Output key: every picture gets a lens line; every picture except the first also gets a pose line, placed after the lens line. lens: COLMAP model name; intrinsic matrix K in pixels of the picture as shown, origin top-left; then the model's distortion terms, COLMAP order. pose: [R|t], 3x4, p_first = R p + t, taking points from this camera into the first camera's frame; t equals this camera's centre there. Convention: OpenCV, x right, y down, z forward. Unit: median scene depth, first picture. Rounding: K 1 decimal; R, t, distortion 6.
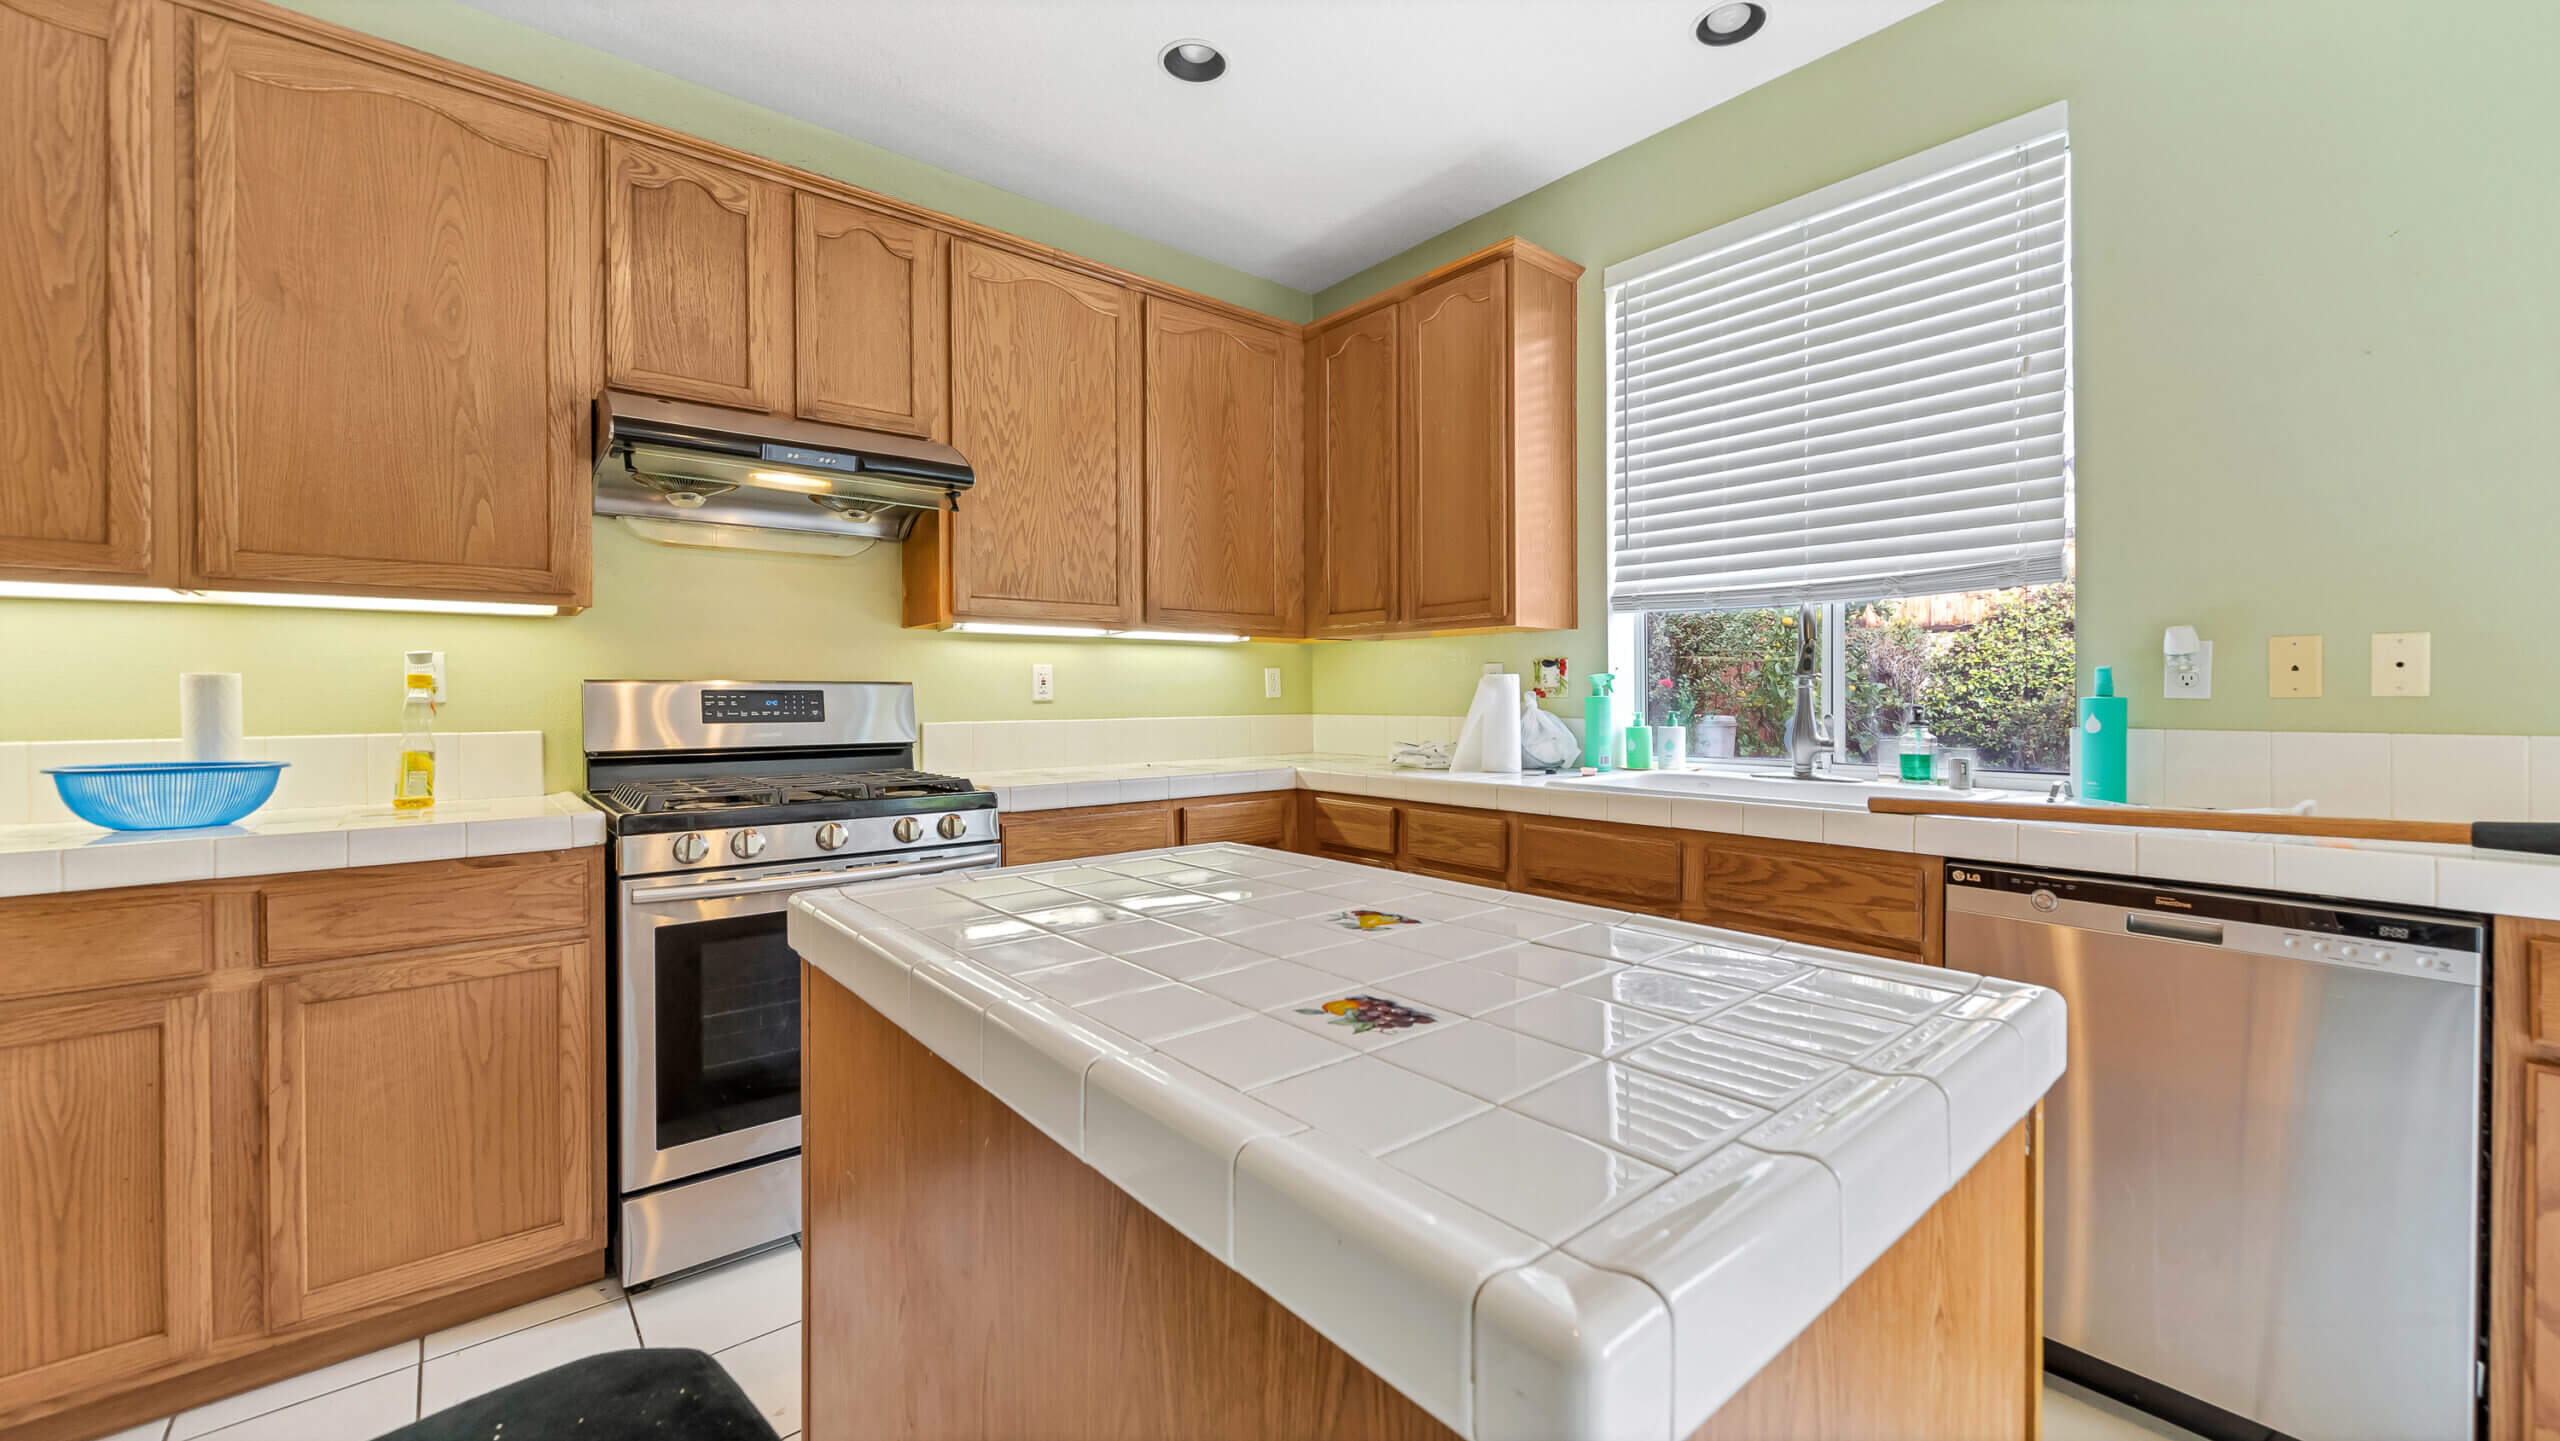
lens RADIAL K [[1011.5, 0, 1284.9], [0, 1011.5, 702.8], [0, 0, 1]] dist [-0.005962, 0.001578]
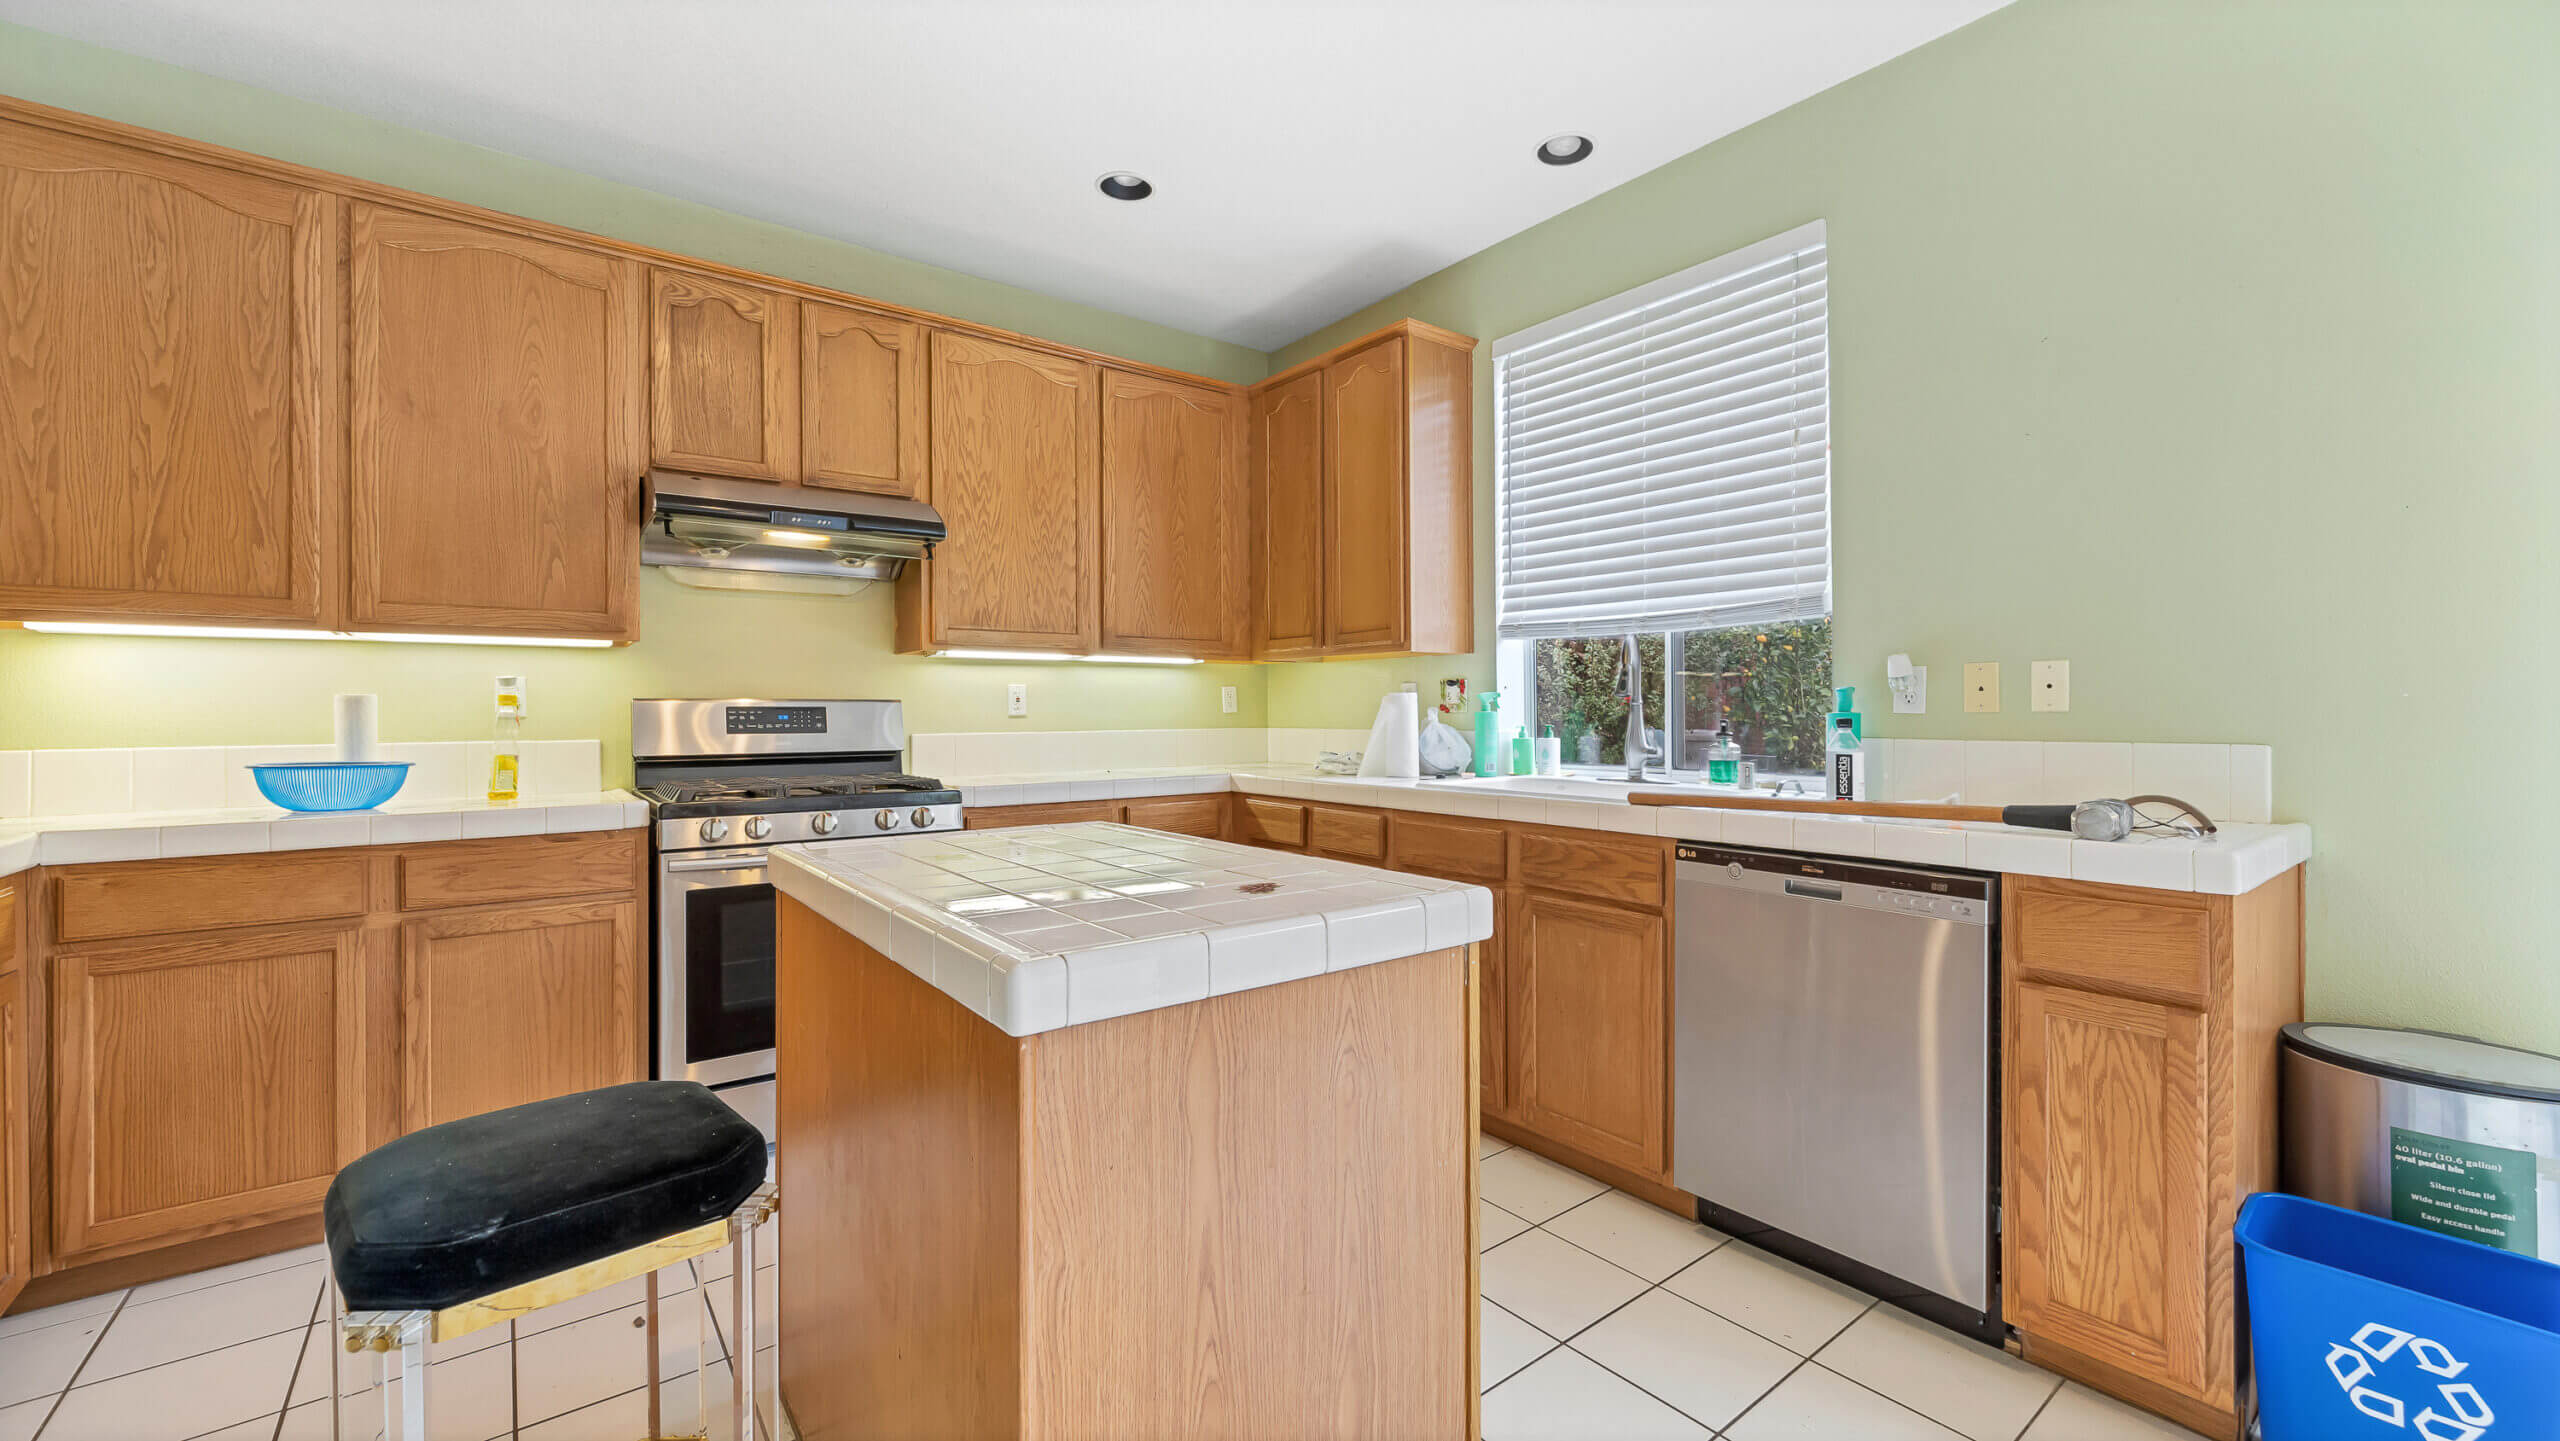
lens RADIAL K [[1048.4, 0, 1294.3], [0, 1048.4, 713.4], [0, 0, 1]] dist [-0.002650, 0.000711]
pose [[0.999031, 0.000010, -0.044002, 0.187681], [-0.000219, 0.999989, -0.004745, 0.001700], [0.044001, 0.004750, 0.999020, -0.270356]]
